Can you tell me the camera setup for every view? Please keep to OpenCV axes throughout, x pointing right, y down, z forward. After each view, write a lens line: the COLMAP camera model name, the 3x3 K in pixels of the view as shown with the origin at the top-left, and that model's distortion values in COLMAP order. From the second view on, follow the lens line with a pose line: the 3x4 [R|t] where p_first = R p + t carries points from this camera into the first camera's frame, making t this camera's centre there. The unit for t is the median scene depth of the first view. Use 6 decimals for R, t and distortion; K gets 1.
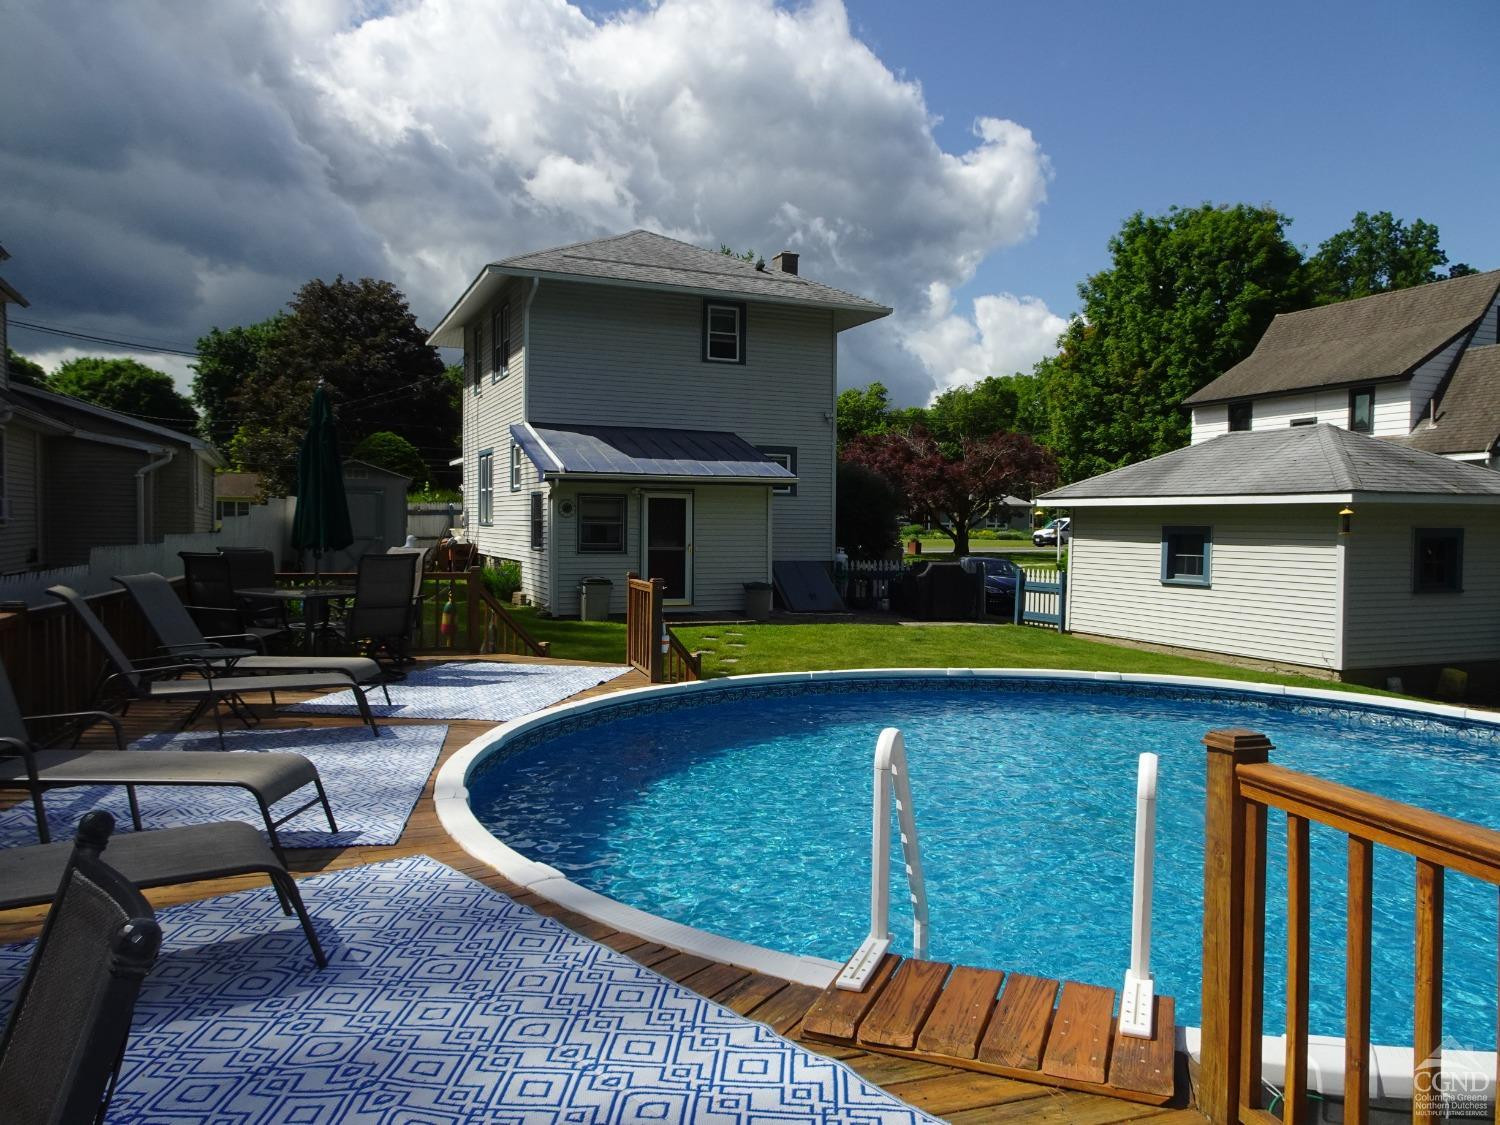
lens RADIAL K [[1098.2, 0, 750.0], [0, 1098.2, 562.5], [0, 0, 1]] dist [0.005933, 0.003029]
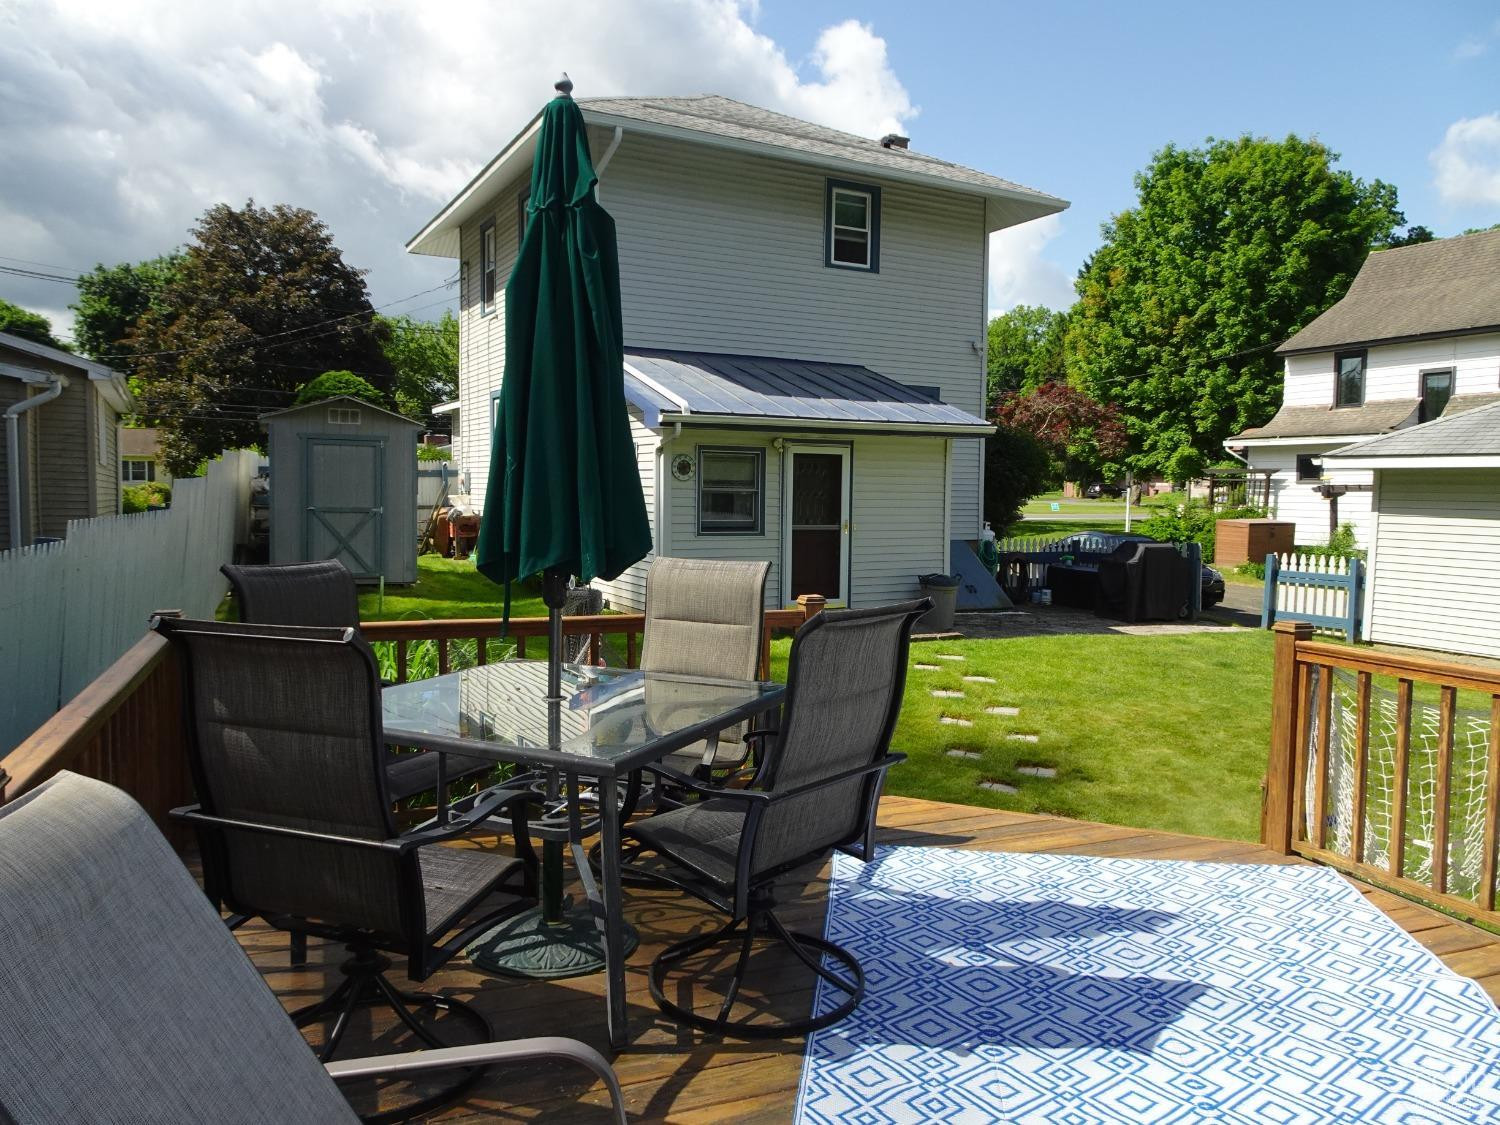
lens RADIAL K [[1098.2, 0, 750.0], [0, 1098.2, 562.5], [0, 0, 1]] dist [0.005933, 0.003029]
pose [[0.996671, -0.002867, 0.081472, -0.068947], [0.000218, 0.999472, 0.032505, -0.005114], [-0.081522, -0.032379, 0.996145, 0.125134]]
